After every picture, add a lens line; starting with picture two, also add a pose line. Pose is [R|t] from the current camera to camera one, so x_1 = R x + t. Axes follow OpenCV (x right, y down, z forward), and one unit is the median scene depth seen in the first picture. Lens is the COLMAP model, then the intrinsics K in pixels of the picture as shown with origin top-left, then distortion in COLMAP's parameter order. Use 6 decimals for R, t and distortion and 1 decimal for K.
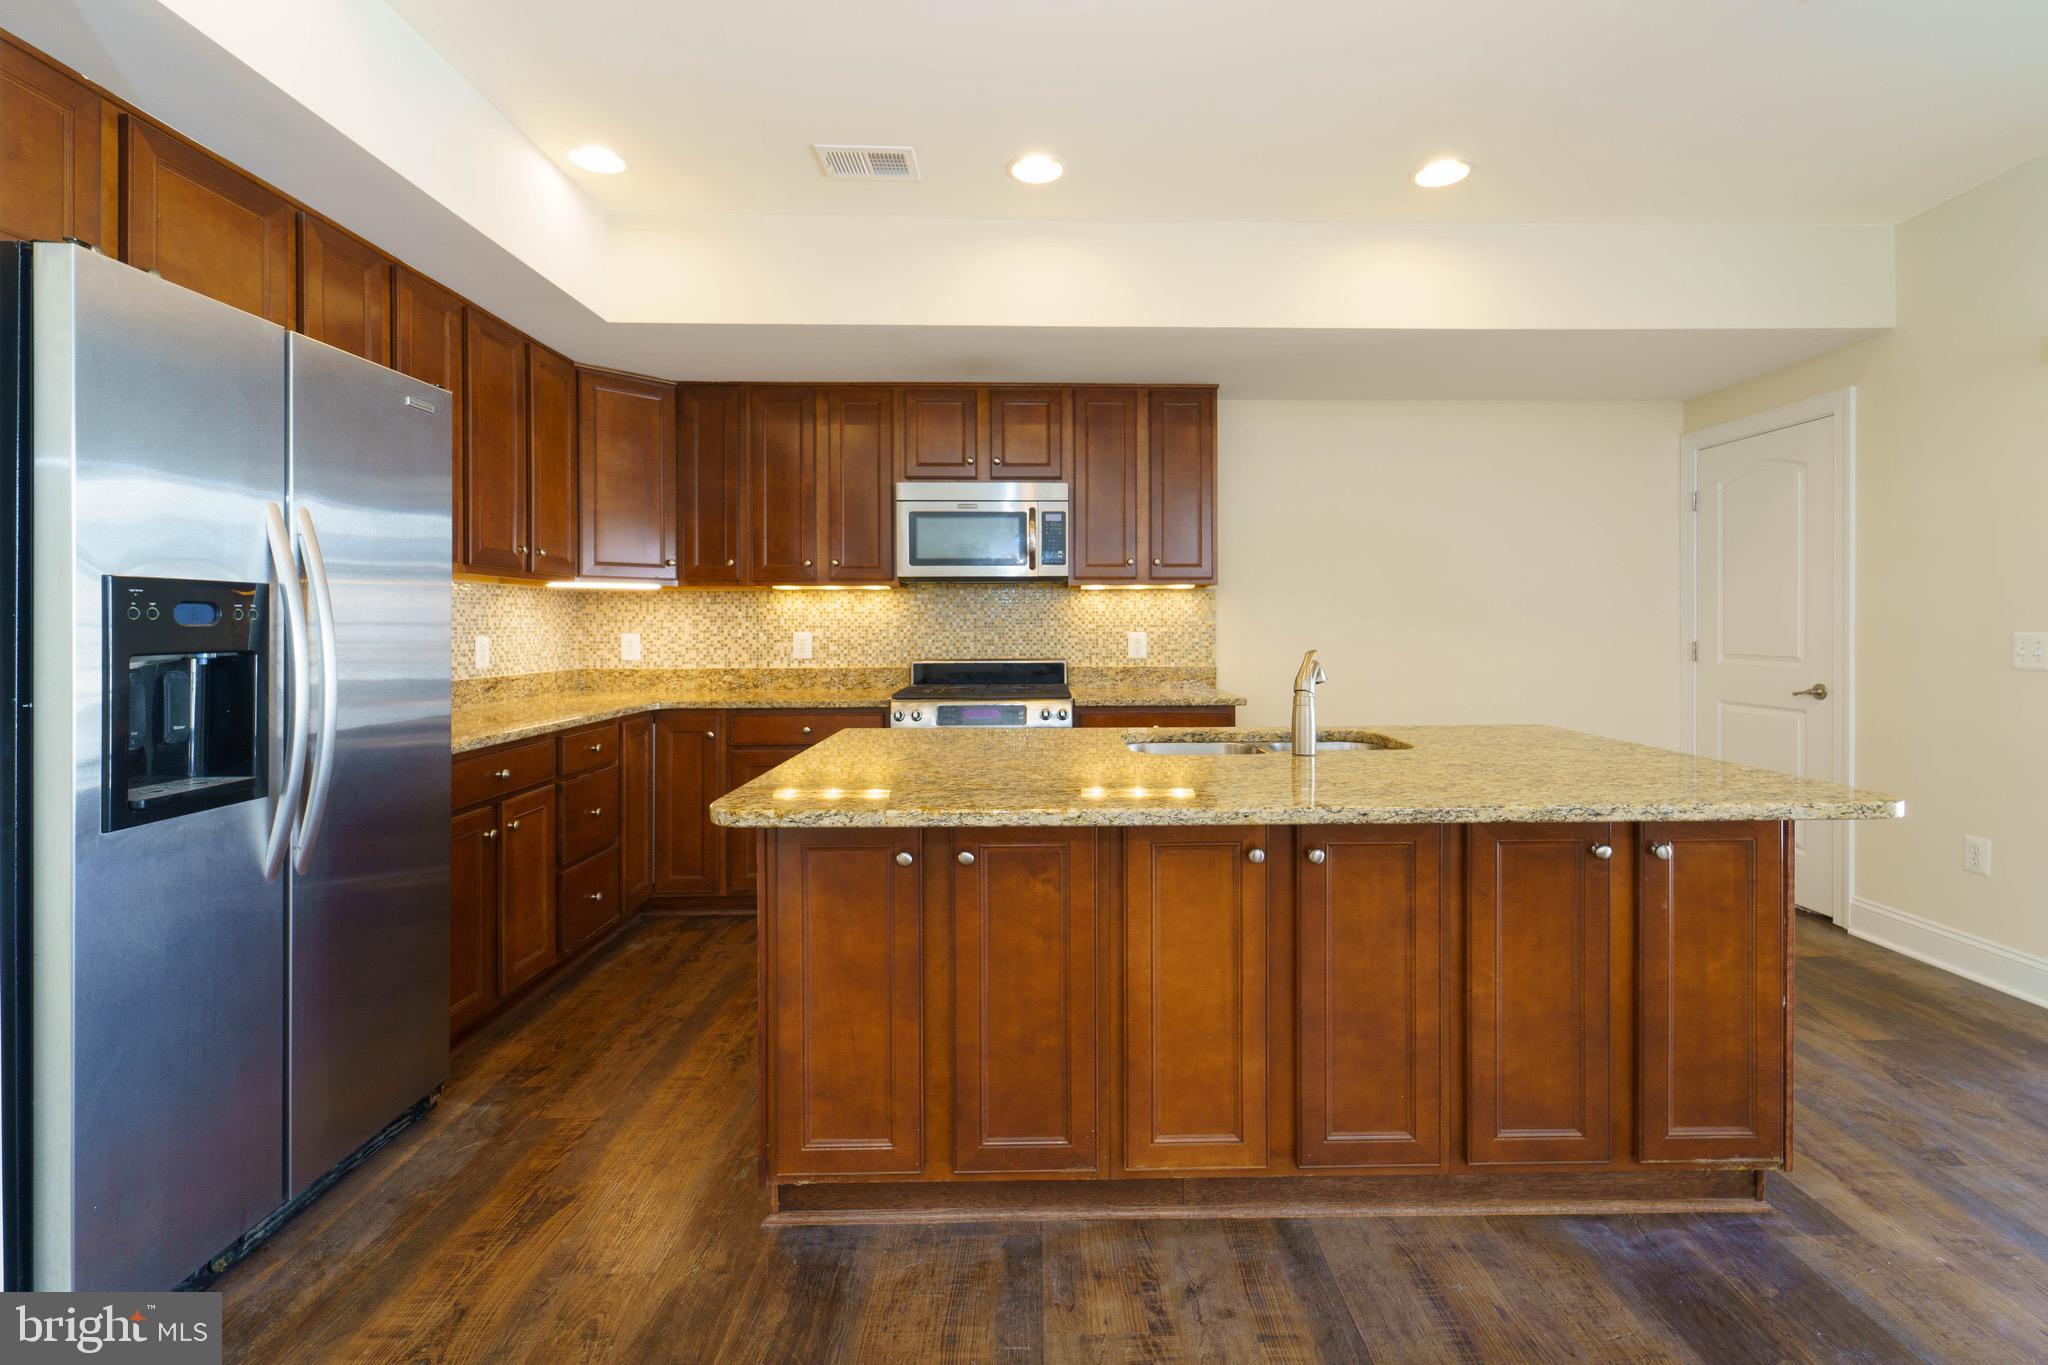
lens RADIAL K [[876.8, 0, 1023.6], [0, 876.8, 633.6], [0, 0, 1]] dist [0.003359, -0.003263]
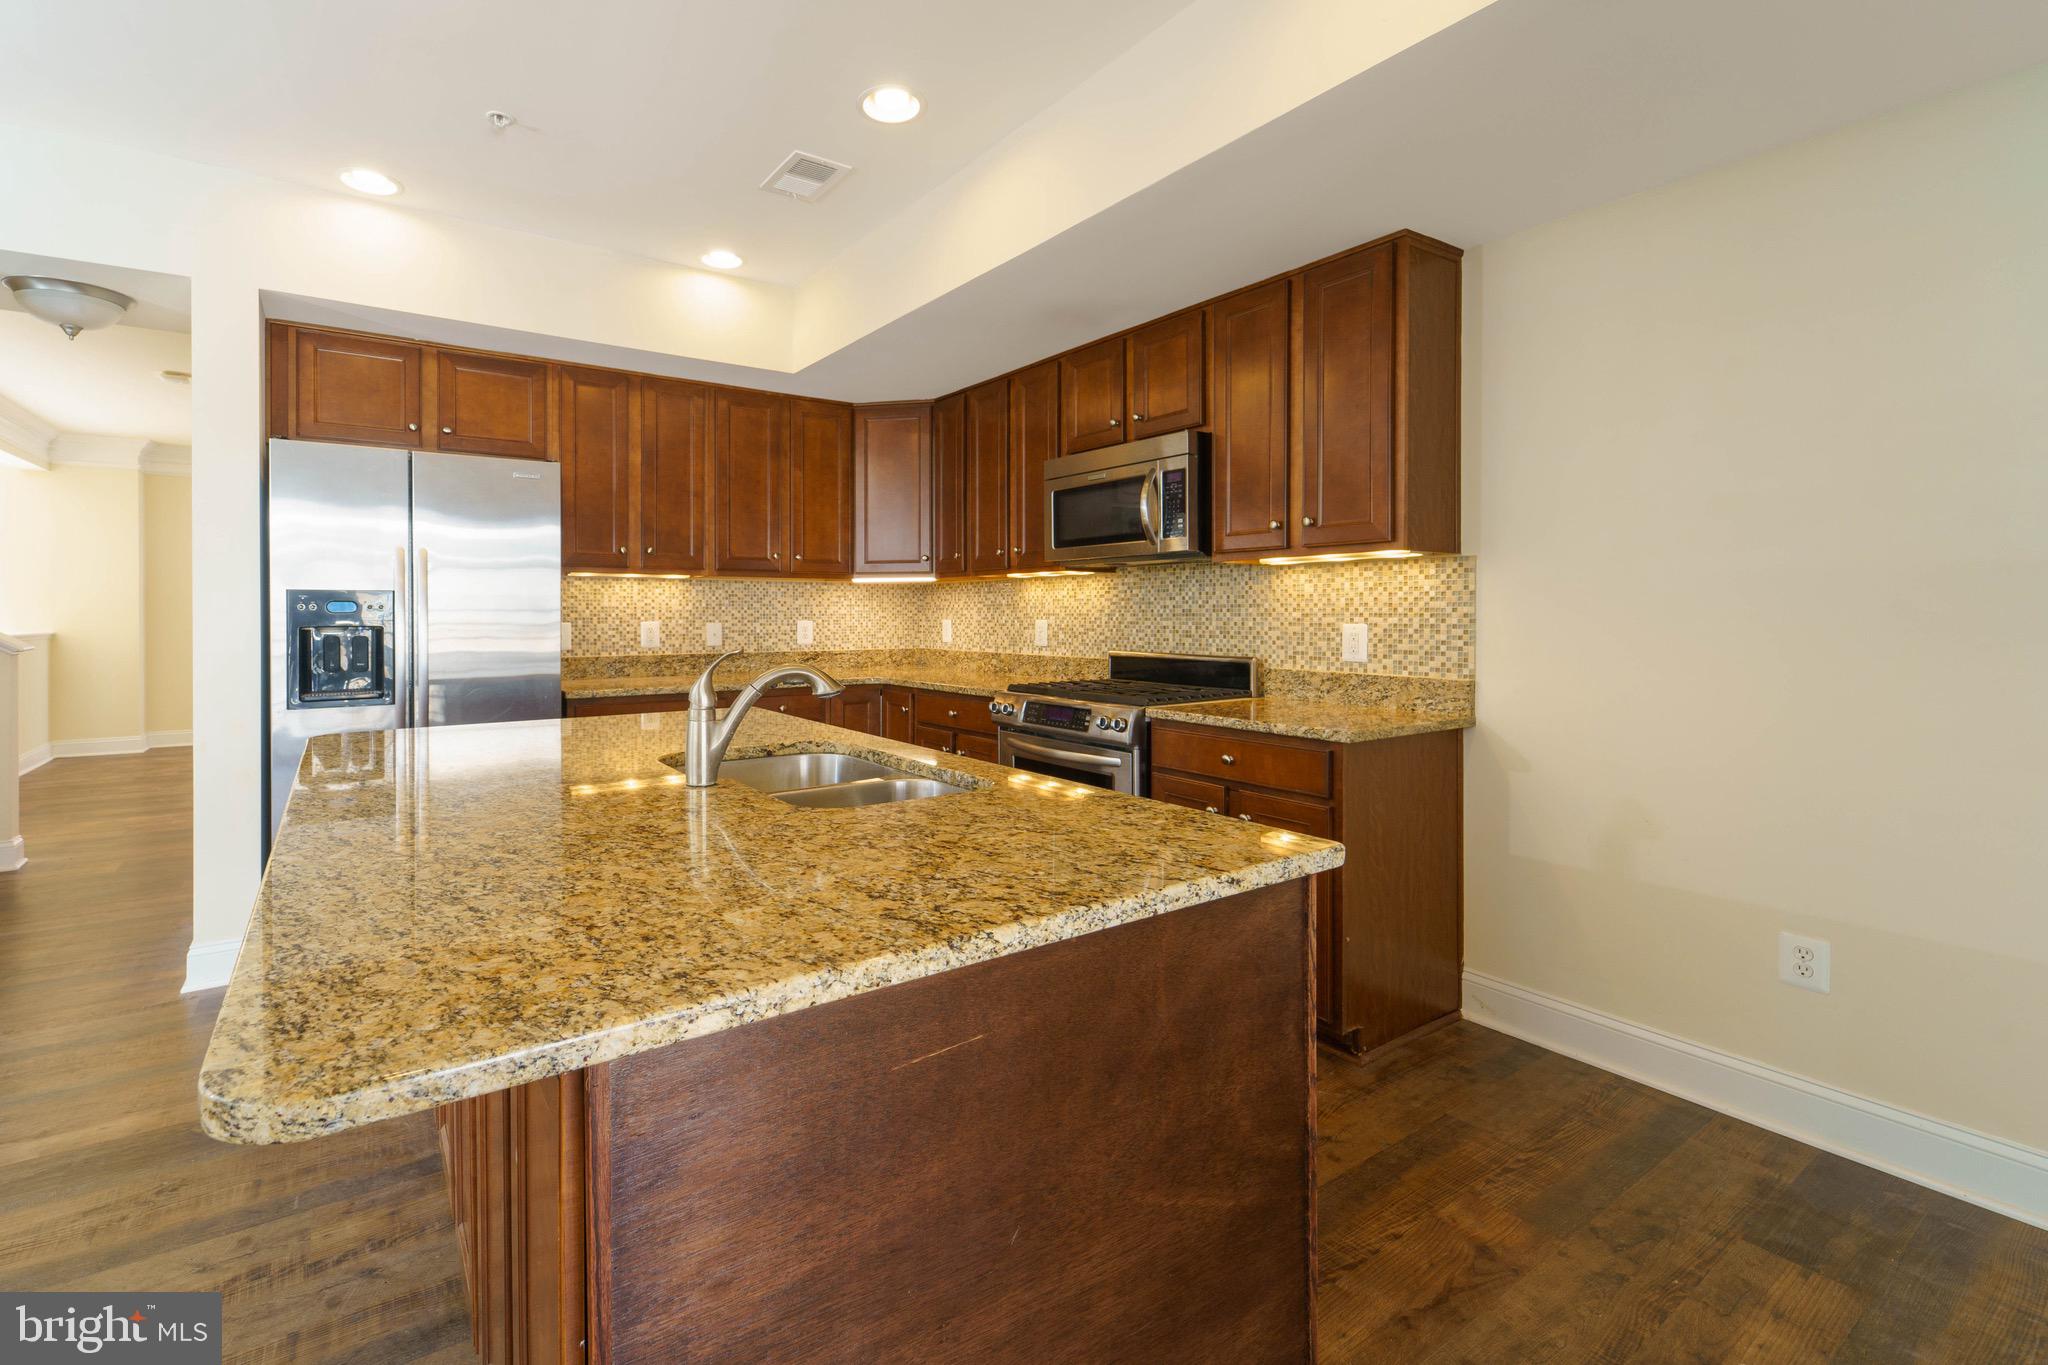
lens RADIAL K [[876.8, 0, 1023.6], [0, 876.8, 633.6], [0, 0, 1]] dist [0.003359, -0.003263]
pose [[0.579855, 0.021207, -0.814444, 0.558488], [-0.009065, 0.999767, 0.019578, -0.005233], [0.814669, -0.003969, 0.579912, 0.400648]]
